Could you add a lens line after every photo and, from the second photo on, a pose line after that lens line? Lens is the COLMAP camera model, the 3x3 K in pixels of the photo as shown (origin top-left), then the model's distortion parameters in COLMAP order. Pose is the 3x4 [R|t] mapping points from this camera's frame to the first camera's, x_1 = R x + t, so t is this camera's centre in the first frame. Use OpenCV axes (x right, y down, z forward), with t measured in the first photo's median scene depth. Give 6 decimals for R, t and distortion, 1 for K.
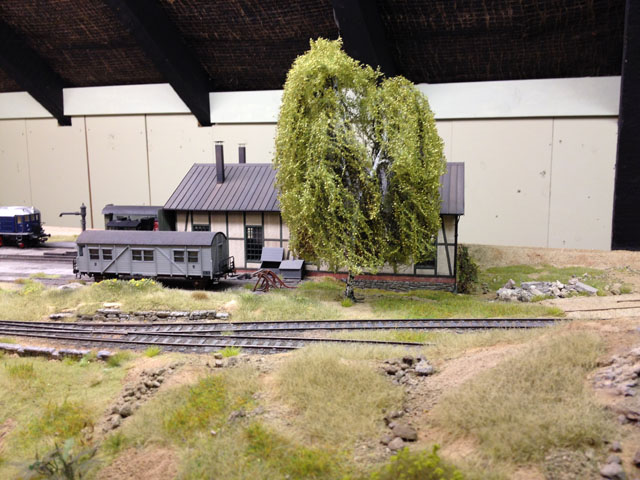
lens RADIAL K [[605.5, 0, 325.3], [0, 605.5, 238.7], [0, 0, 1]] dist [-0.002295, 0.000000]
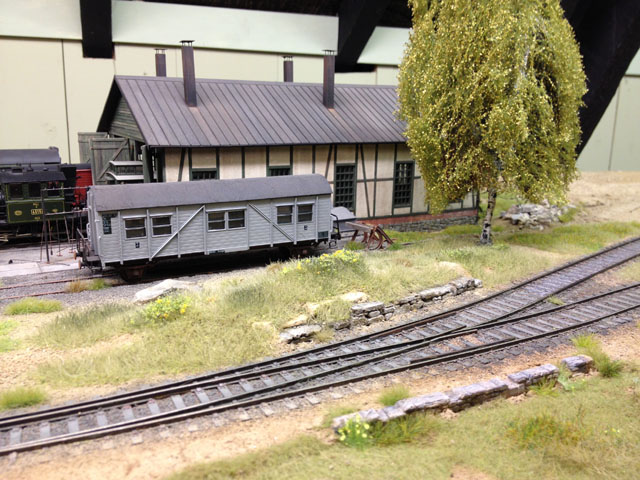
lens RADIAL K [[605.5, 0, 321.1], [0, 605.5, 244.6], [0, 0, 1]] dist [-0.002295, 0.000000]
pose [[0.742354, -0.133629, 0.656547, -0.626570], [0.069041, 0.989950, 0.123424, -0.016303], [-0.666441, -0.046296, 0.744119, 0.469382]]
